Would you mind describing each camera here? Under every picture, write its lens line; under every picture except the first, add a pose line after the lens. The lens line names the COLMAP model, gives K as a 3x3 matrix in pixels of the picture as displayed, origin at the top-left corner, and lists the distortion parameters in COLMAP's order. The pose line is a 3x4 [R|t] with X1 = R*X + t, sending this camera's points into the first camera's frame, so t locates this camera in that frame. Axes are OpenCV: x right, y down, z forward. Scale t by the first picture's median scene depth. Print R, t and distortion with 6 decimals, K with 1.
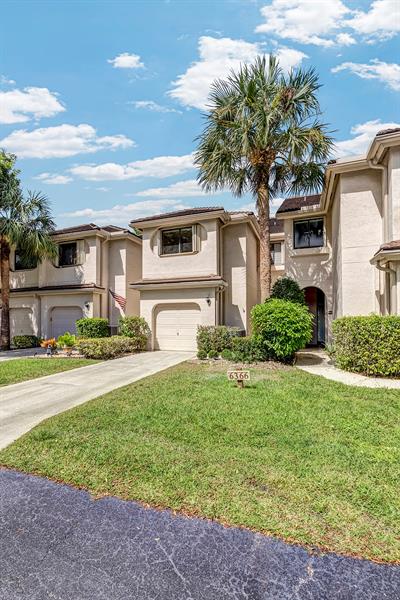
lens RADIAL K [[267.4, 0, 200.5], [0, 267.4, 309.7], [0, 0, 1]] dist [-0.000173, 0.000129]
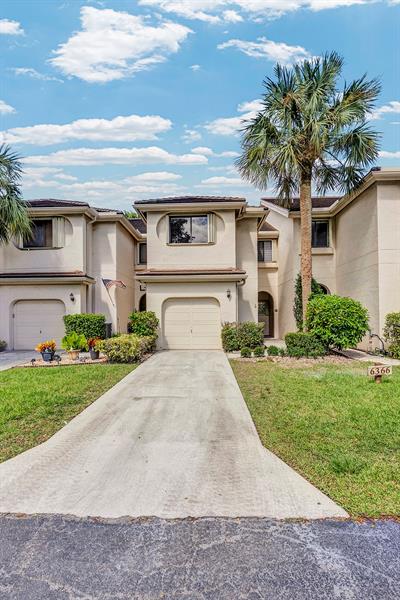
lens RADIAL K [[273.9, 0, 200.0], [0, 273.9, 300.0], [0, 0, 1]] dist [-0.002502, 0.000278]
pose [[0.954164, 0.015458, 0.298883, -0.328380], [-0.007285, 0.999569, -0.028438, 0.010983], [-0.299194, 0.024957, 0.953866, 0.106153]]
